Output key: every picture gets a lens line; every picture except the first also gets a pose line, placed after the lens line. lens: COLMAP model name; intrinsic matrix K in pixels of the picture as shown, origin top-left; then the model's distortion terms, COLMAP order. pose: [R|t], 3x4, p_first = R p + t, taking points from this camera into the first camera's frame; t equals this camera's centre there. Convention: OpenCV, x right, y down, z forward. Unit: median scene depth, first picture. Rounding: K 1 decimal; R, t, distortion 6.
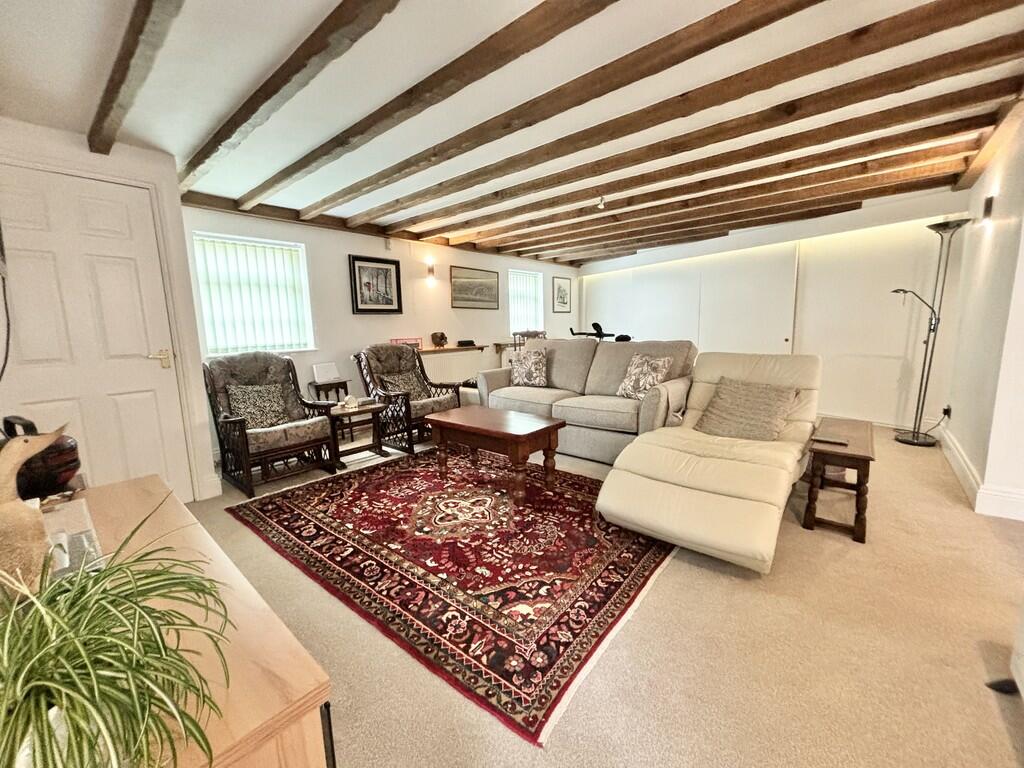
lens RADIAL K [[414.6, 0, 511.6], [0, 414.6, 388.3], [0, 0, 1]] dist [-0.000742, -0.000600]
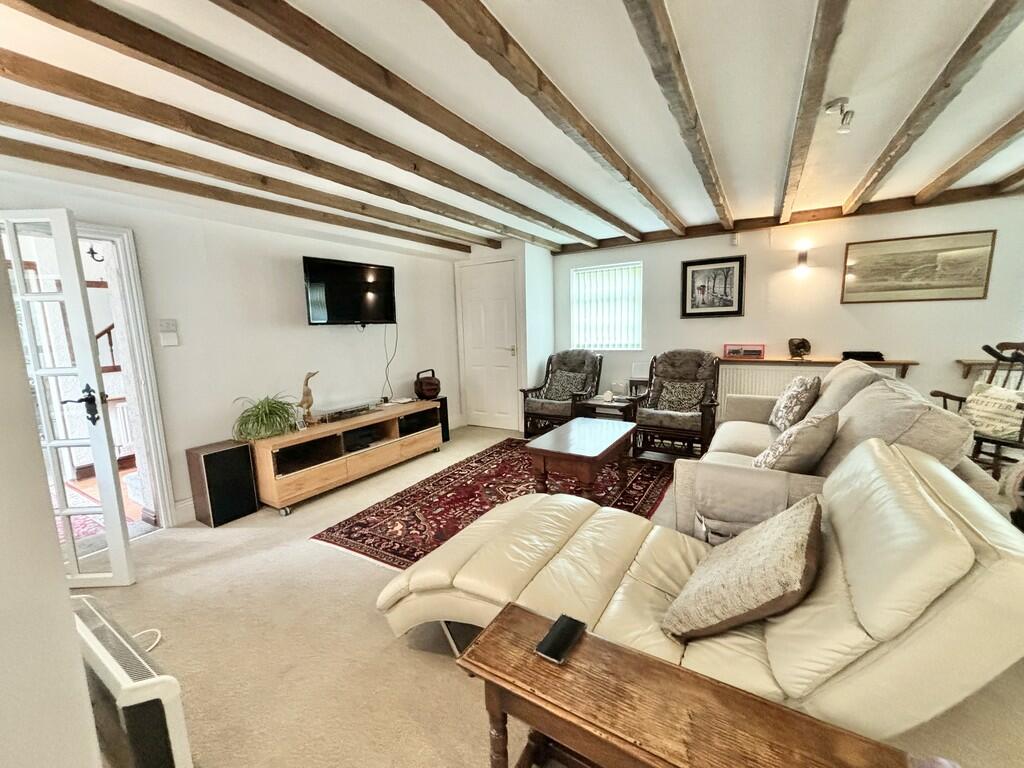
lens RADIAL K [[414.6, 0, 509.5], [0, 414.6, 383.6], [0, 0, 1]] dist [-0.000742, -0.000600]
pose [[0.129677, 0.159408, -0.978659, 0.745431], [-0.123173, 0.981938, 0.143621, -0.140674], [0.983876, 0.101920, 0.146970, 0.539442]]
